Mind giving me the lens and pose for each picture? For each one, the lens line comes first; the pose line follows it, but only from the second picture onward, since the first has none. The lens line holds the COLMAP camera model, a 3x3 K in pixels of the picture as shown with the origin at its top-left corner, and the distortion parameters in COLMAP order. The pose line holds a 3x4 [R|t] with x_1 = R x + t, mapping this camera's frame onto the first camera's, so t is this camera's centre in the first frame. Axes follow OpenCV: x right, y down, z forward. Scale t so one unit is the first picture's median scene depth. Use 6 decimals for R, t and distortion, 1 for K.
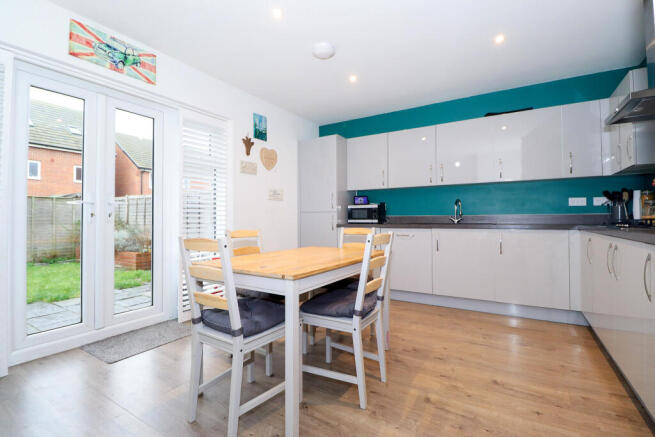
lens RADIAL K [[305.3, 0, 327.2], [0, 305.3, 214.9], [0, 0, 1]] dist [0.000271, -0.011329]
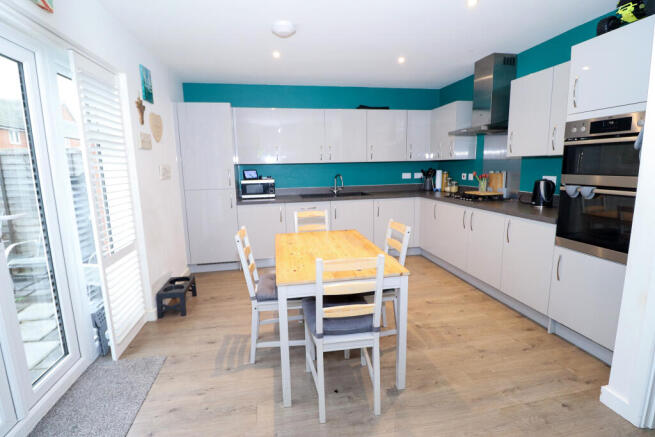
lens RADIAL K [[305.3, 0, 327.2], [0, 305.3, 214.9], [0, 0, 1]] dist [0.000271, -0.011329]
pose [[0.737515, -0.117891, 0.664961, -0.464303], [0.010176, 0.986473, 0.163605, -0.096169], [-0.675254, -0.113894, 0.728739, 0.125063]]
